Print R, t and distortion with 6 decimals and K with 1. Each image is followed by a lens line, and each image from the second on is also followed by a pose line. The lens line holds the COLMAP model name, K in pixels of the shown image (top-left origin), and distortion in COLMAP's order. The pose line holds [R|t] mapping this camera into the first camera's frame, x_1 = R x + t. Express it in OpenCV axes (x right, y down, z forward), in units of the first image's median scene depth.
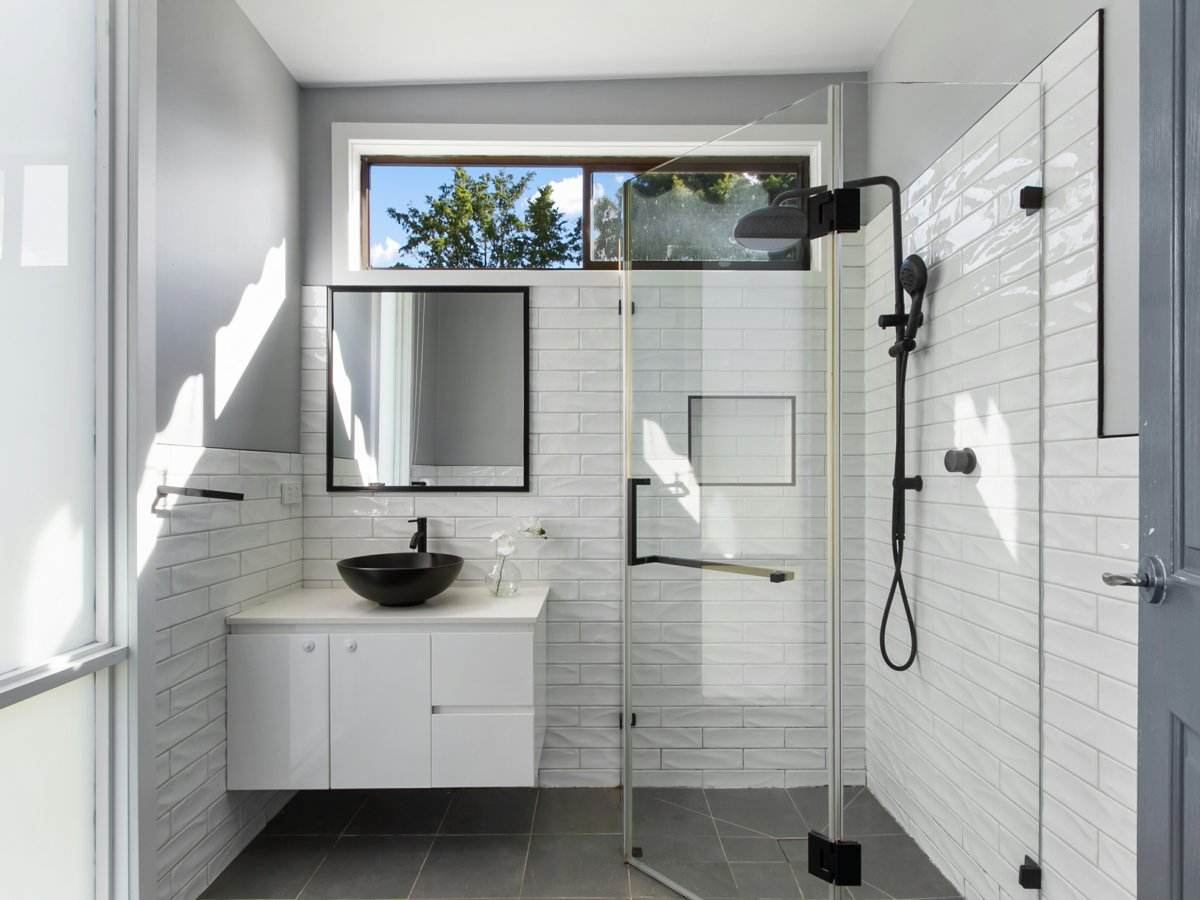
lens RADIAL K [[617.8, 0, 601.2], [0, 617.8, 481.6], [0, 0, 1]] dist [-0.001230, -0.000385]
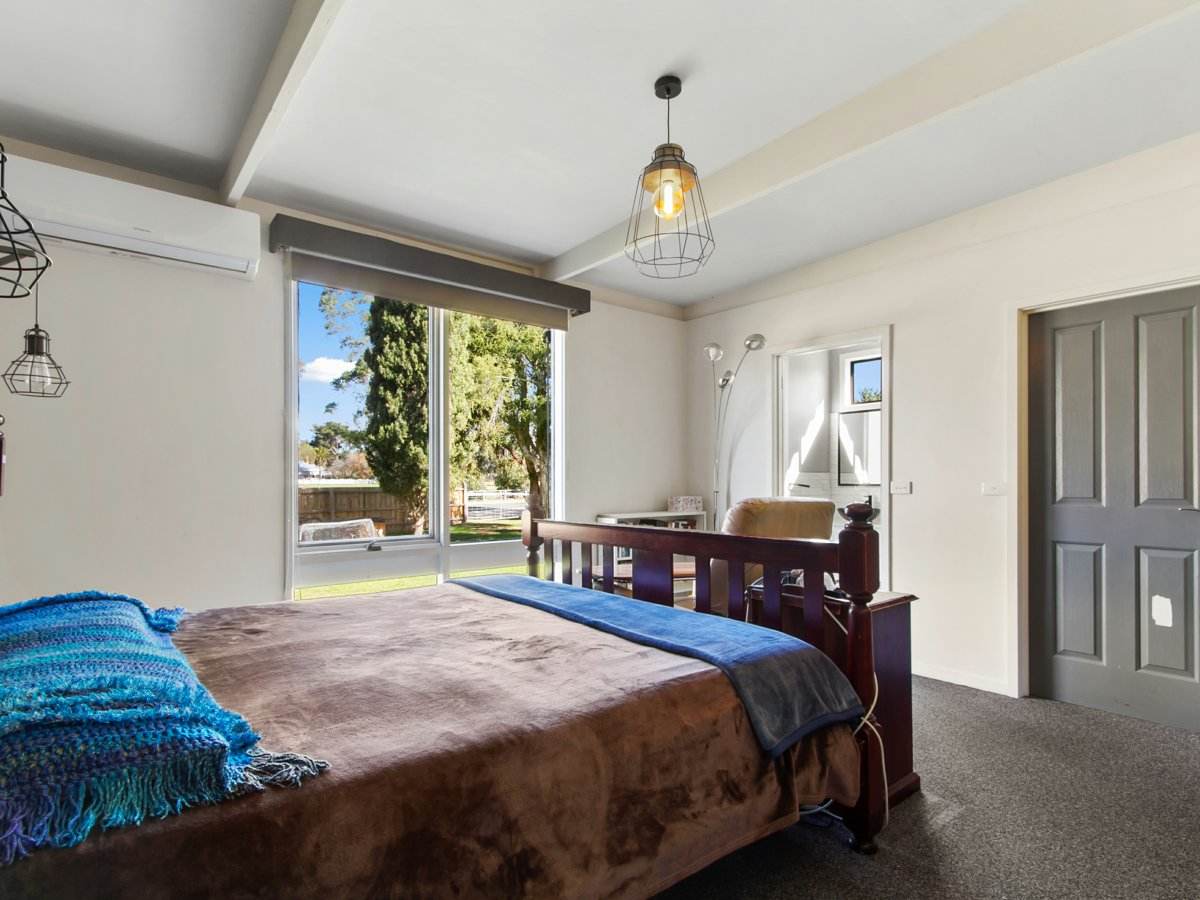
lens RADIAL K [[617.8, 0, 601.2], [0, 617.8, 481.6], [0, 0, 1]] dist [-0.001230, -0.000385]
pose [[0.626485, -0.008438, -0.779388, 1.086931], [0.002528, 0.999958, -0.008793, 0.019280], [0.779429, 0.003538, 0.626480, -1.627181]]
